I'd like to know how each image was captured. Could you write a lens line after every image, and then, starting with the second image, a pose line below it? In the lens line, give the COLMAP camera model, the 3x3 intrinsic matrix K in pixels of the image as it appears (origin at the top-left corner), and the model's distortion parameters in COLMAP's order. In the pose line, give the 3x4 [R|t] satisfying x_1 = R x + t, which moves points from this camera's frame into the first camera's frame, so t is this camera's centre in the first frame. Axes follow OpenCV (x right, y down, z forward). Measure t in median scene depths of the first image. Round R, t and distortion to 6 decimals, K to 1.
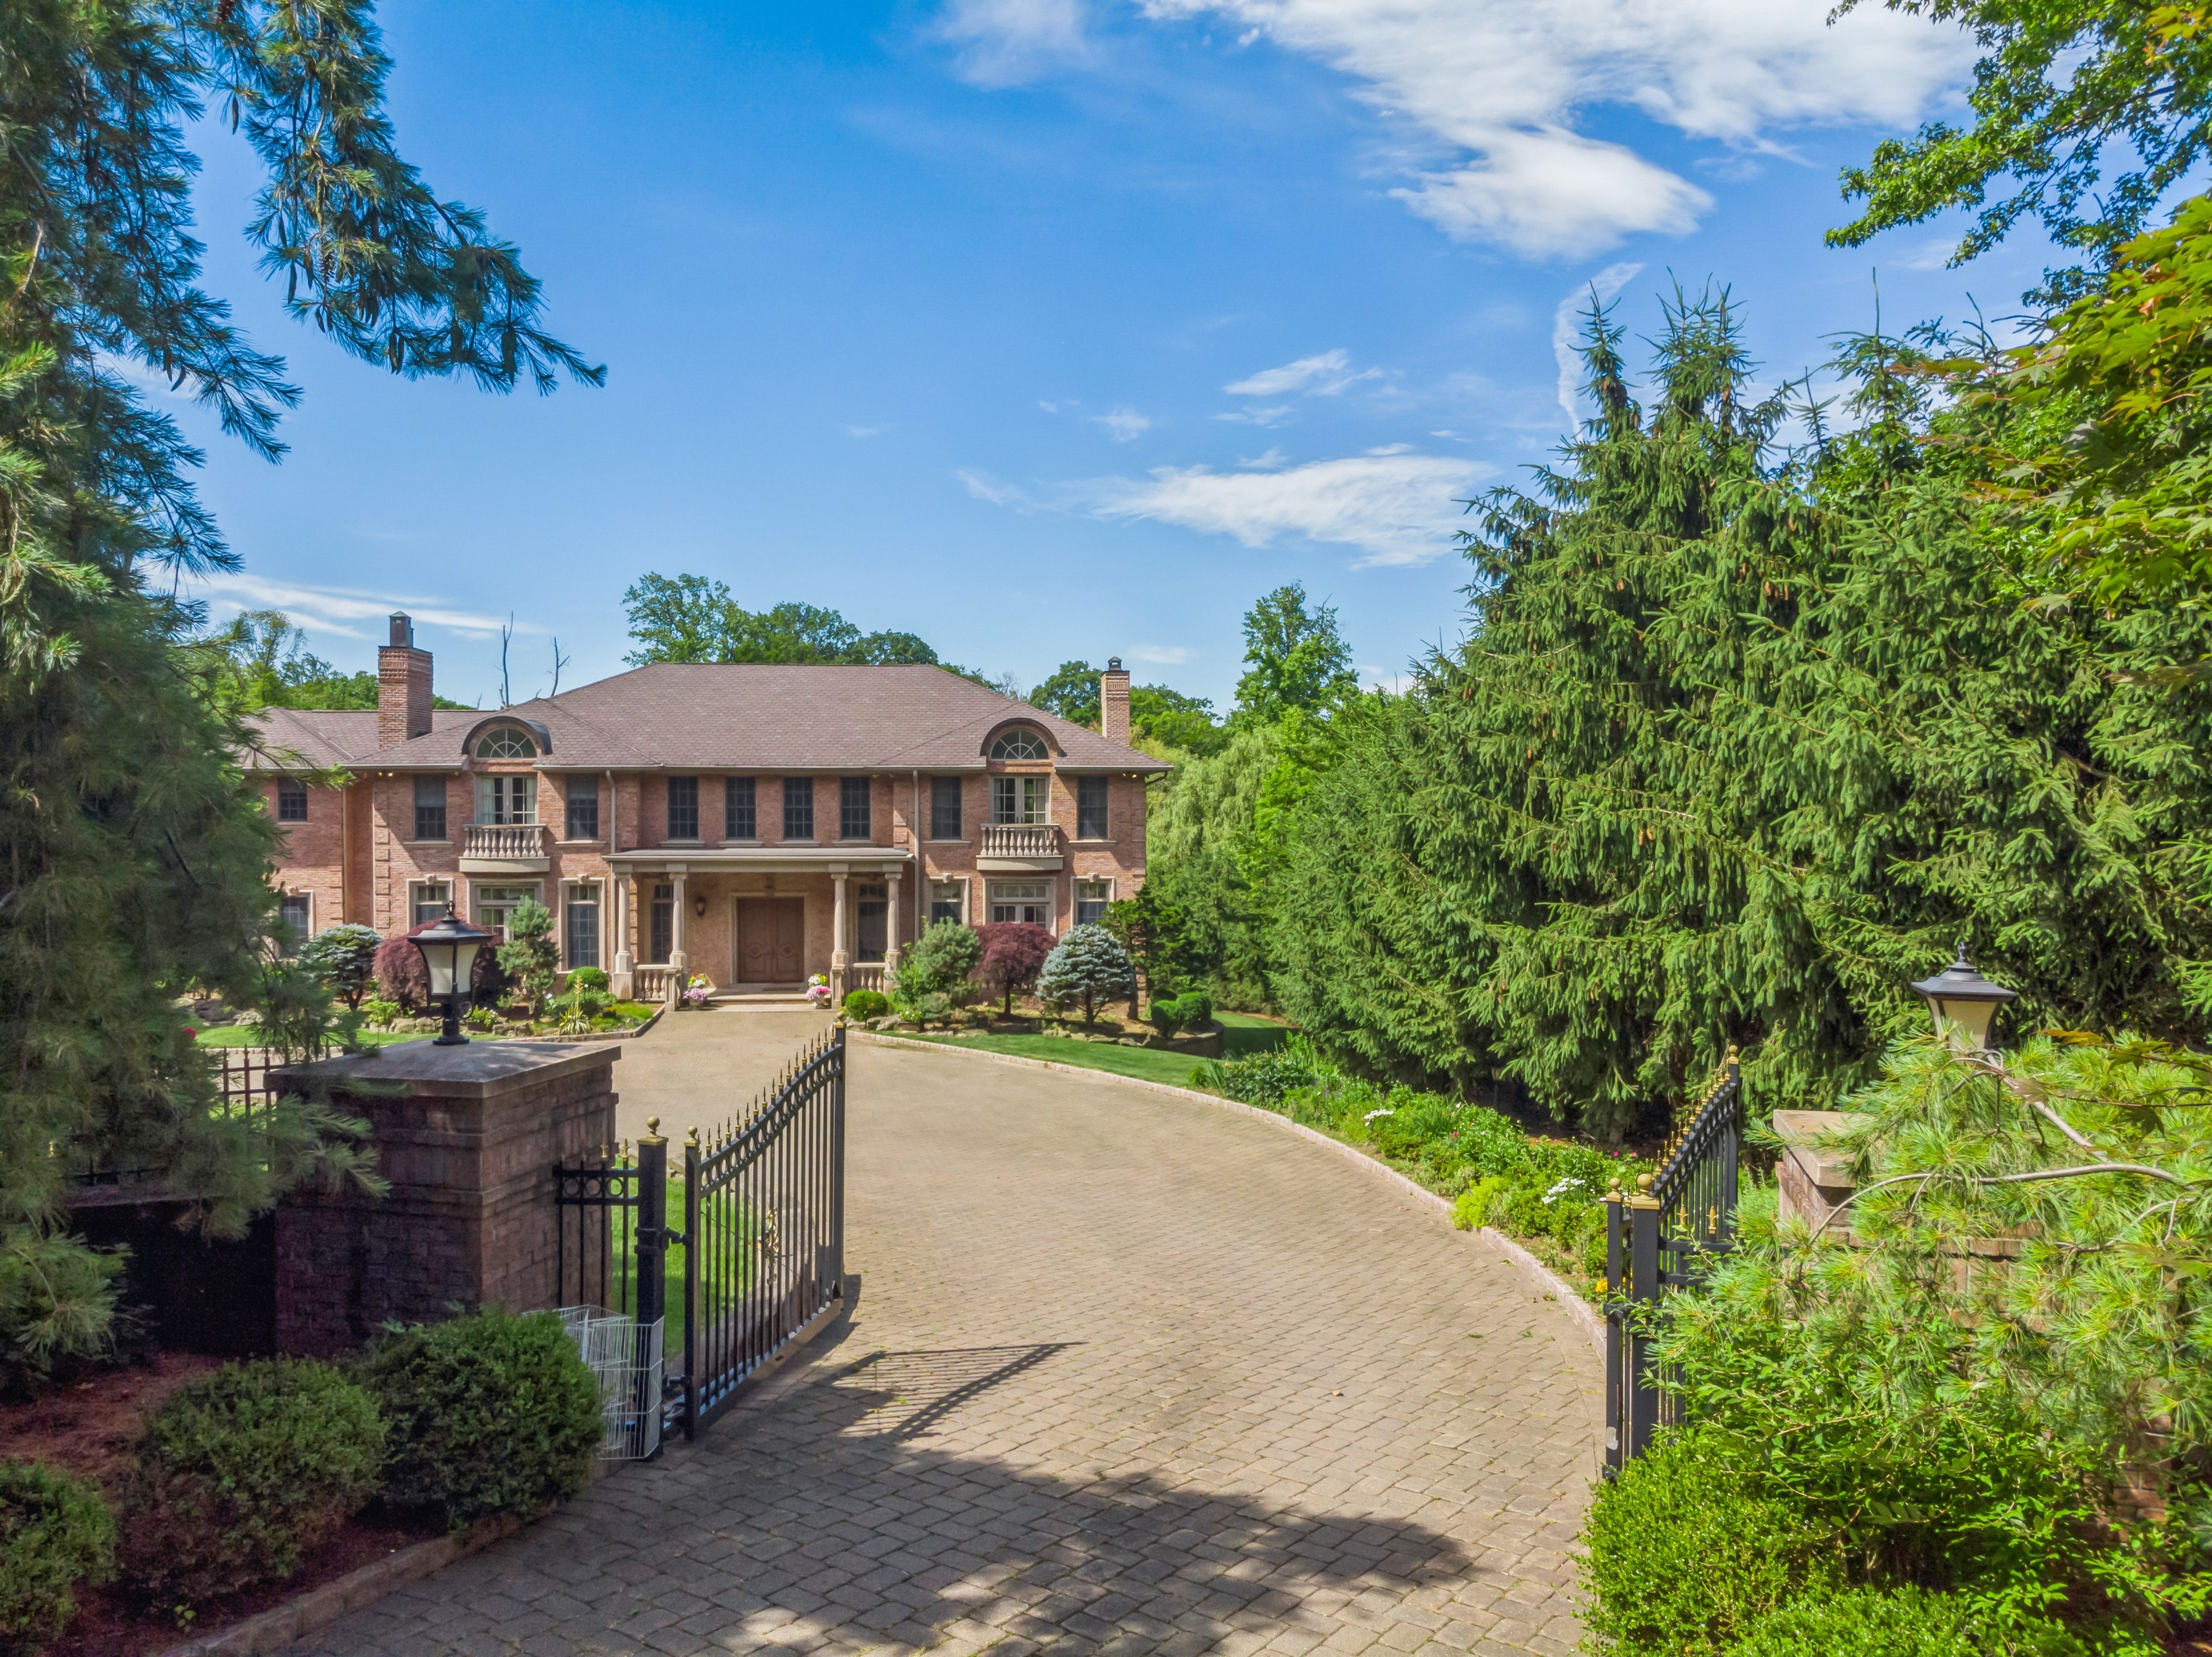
lens RADIAL K [[1561.2, 0, 1177.3], [0, 1561.2, 825.0], [0, 0, 1]] dist [0.001359, -0.164125]
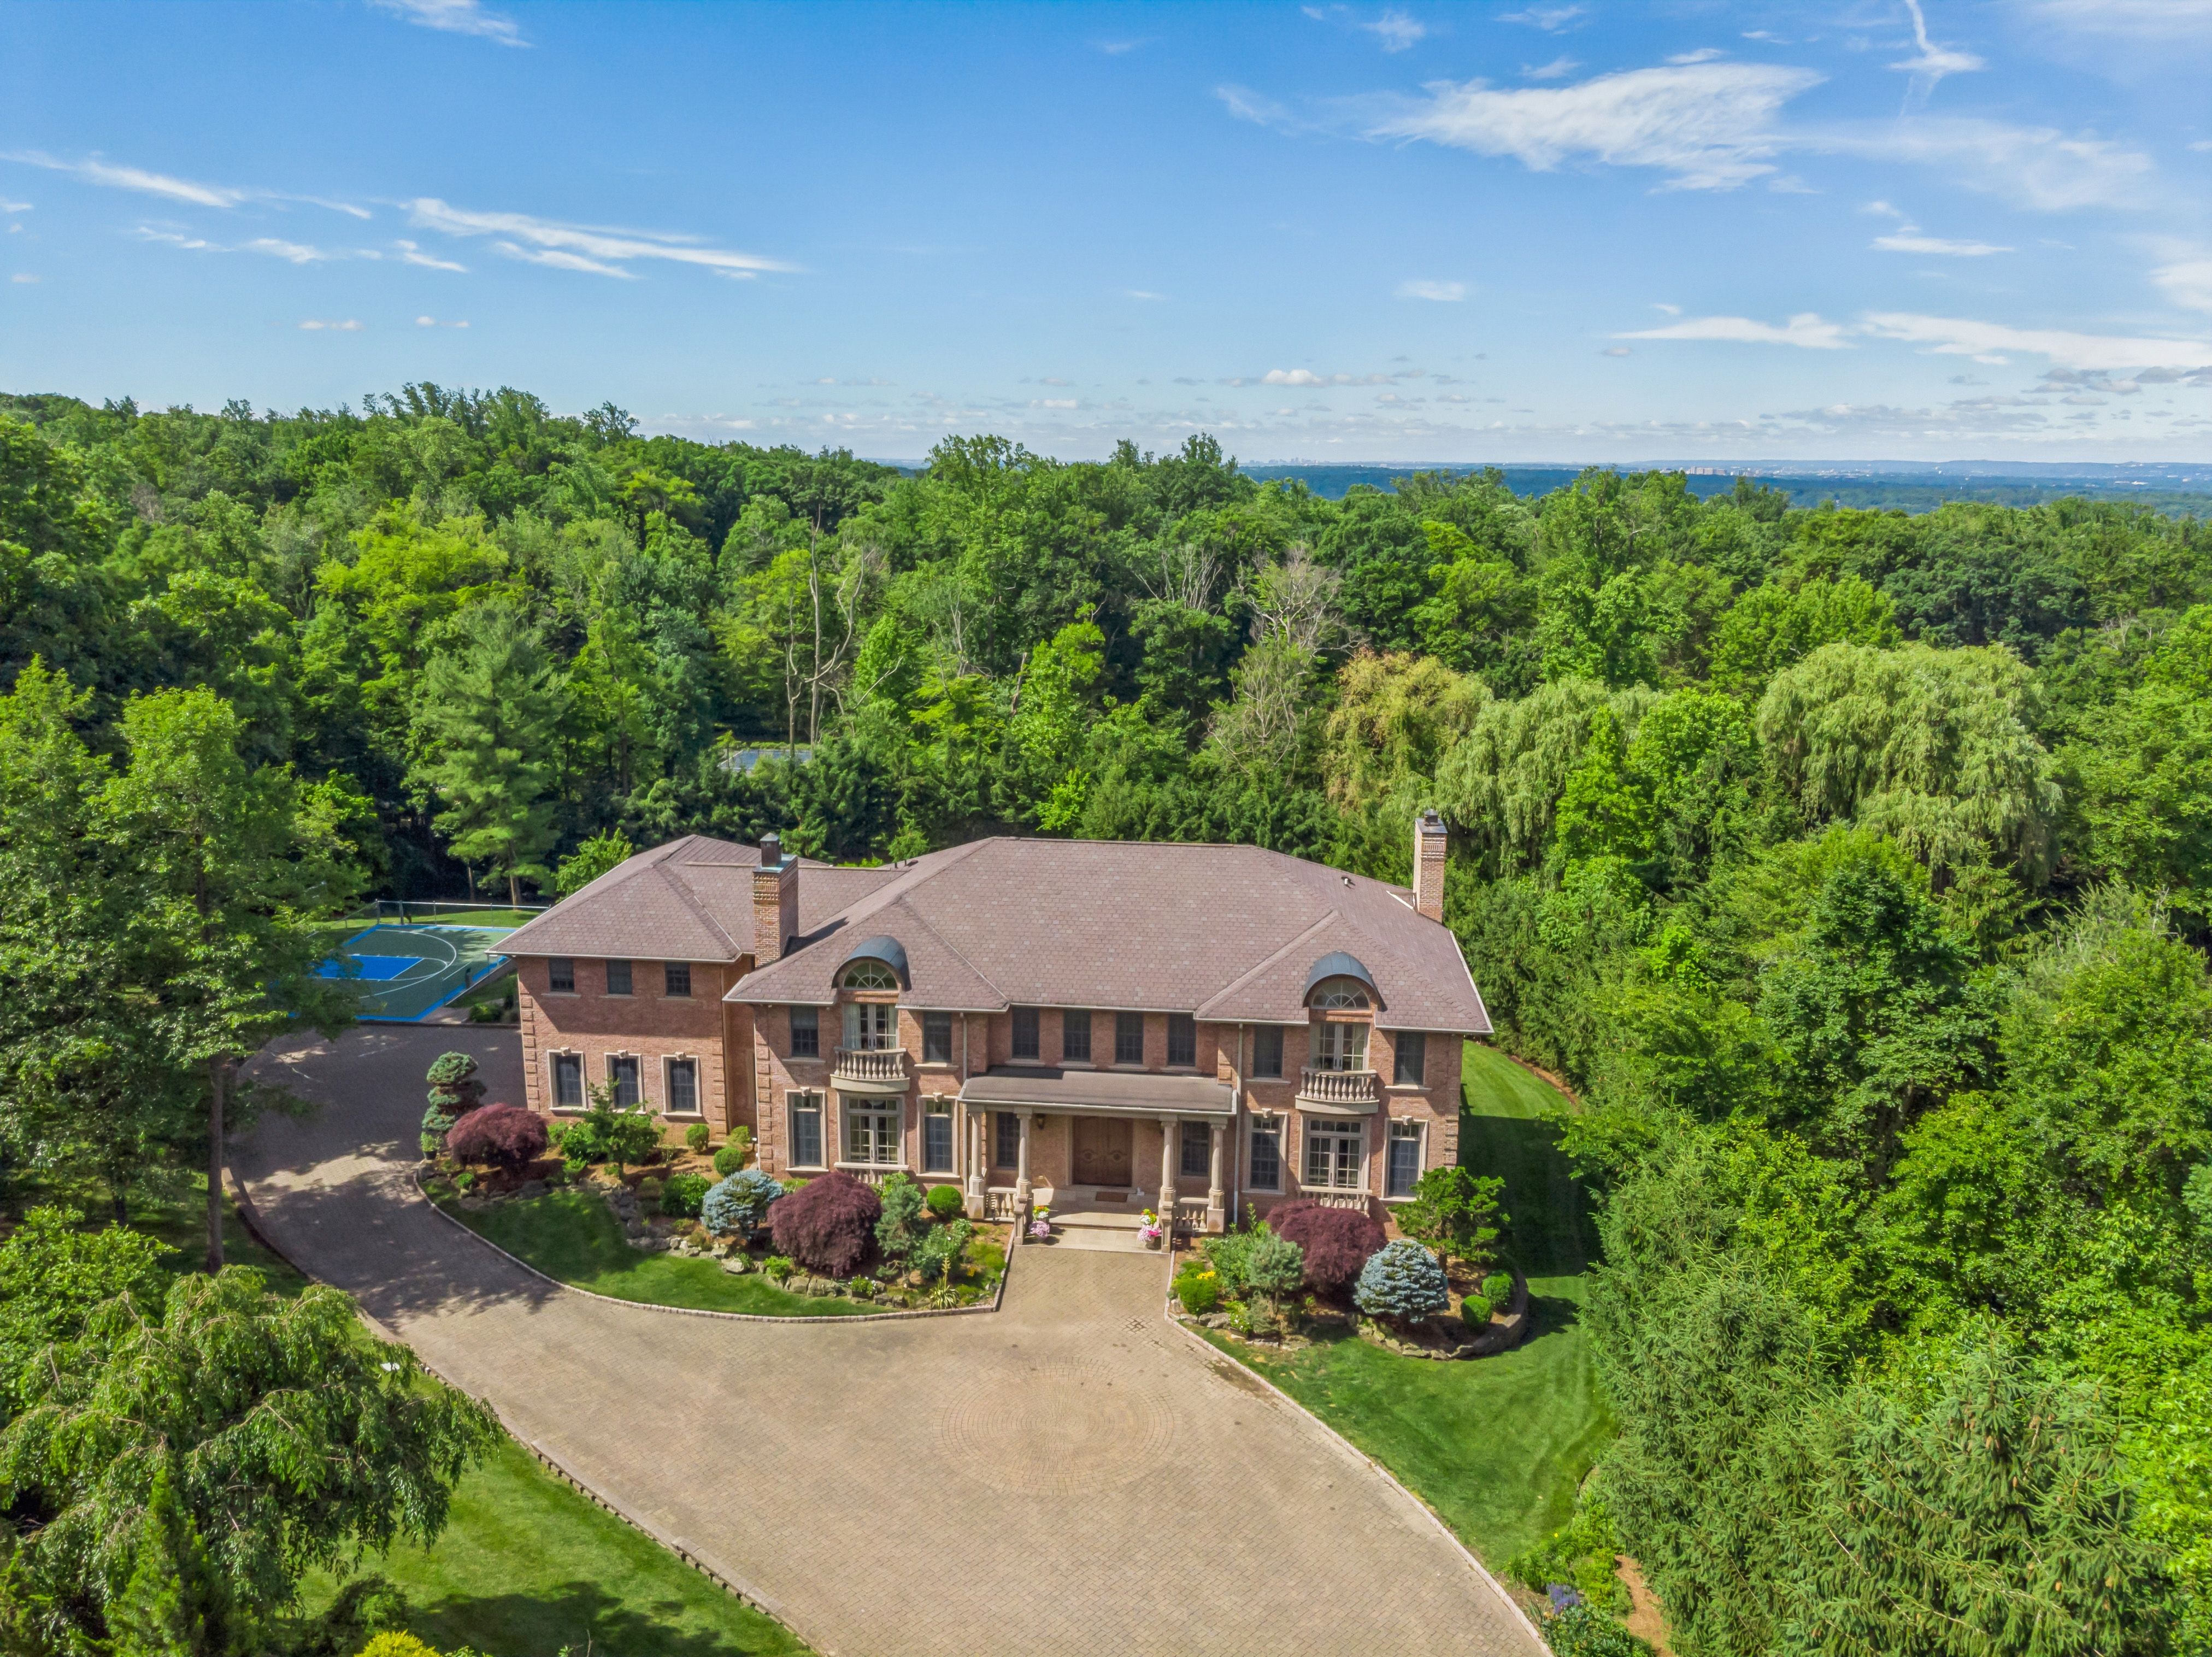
lens RADIAL K [[1570.1, 0, 1106.0], [0, 1570.1, 828.5], [0, 0, 1]] dist [0.065849, -0.203081]
pose [[0.977301, 0.053930, -0.204875, -0.047182], [-0.012965, 0.980469, 0.196245, -0.373257], [0.211458, -0.189134, 0.958913, -0.009837]]
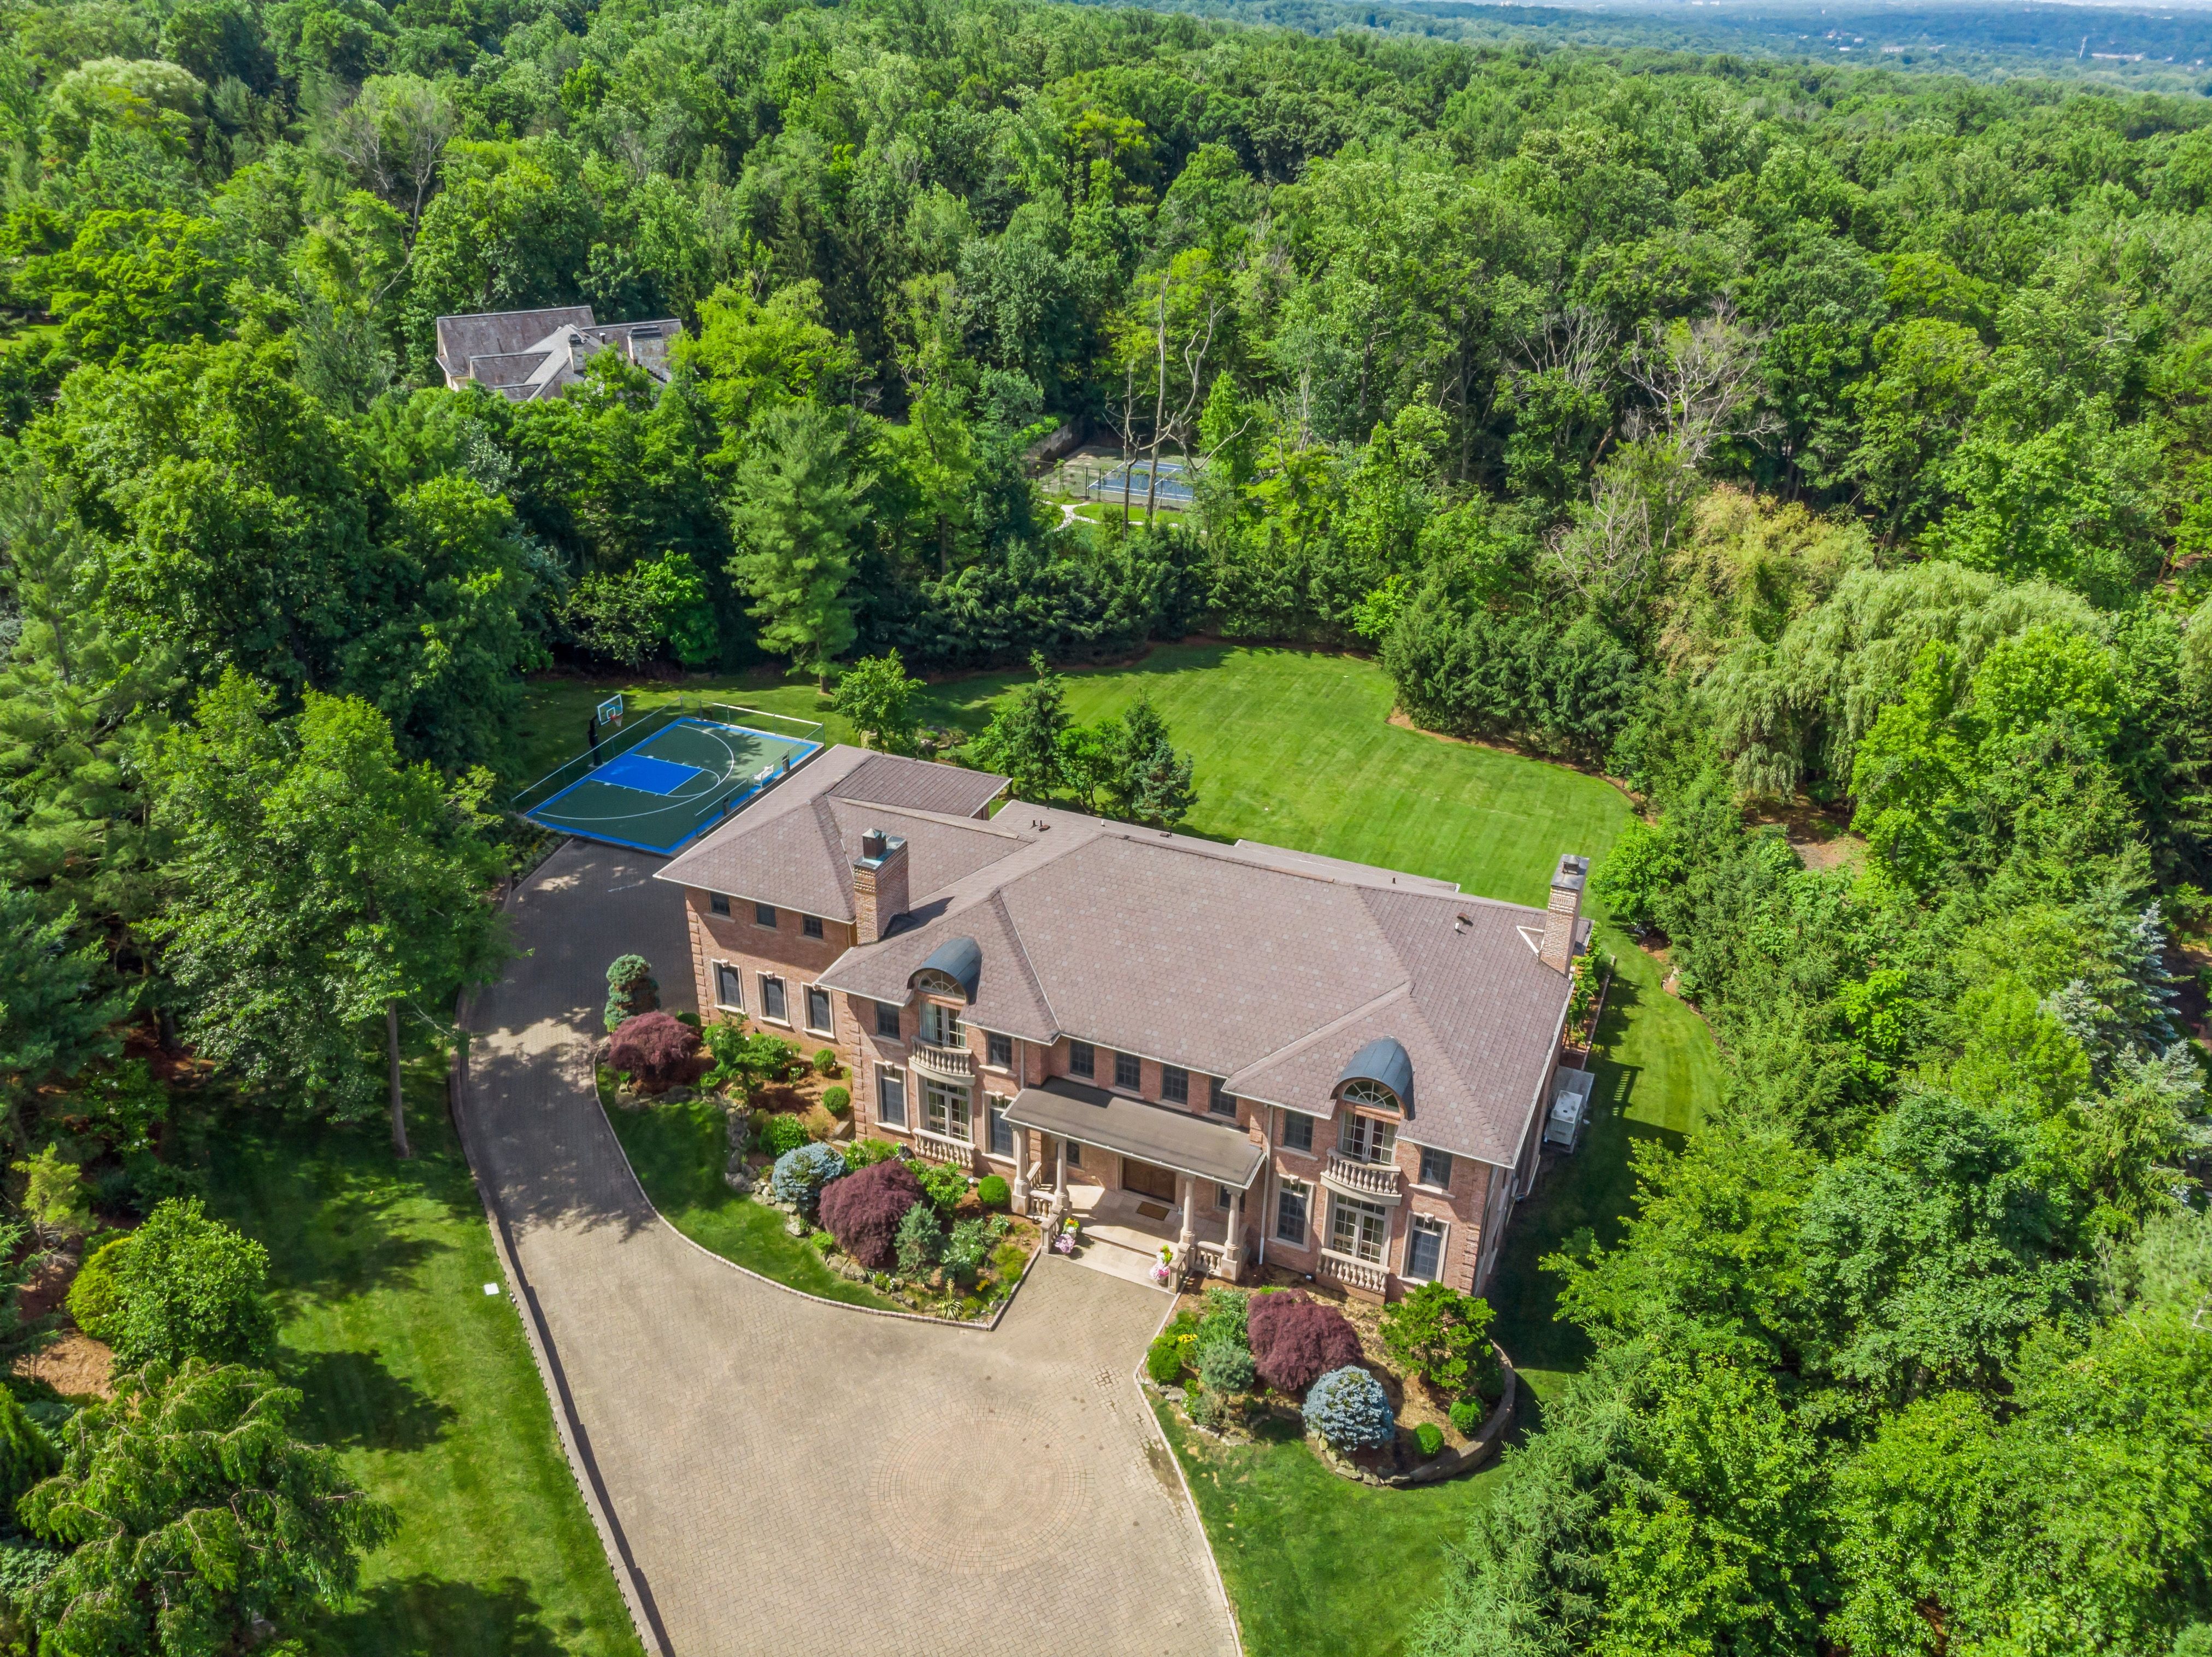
lens RADIAL K [[1585.5, 0, 1106.0], [0, 1585.5, 828.5], [0, 0, 1]] dist [0.005697, -0.062931]
pose [[0.863925, 0.237526, -0.444089, 0.171058], [-0.024597, 0.900641, 0.433868, -0.669966], [0.503019, -0.363906, 0.783929, 0.174364]]
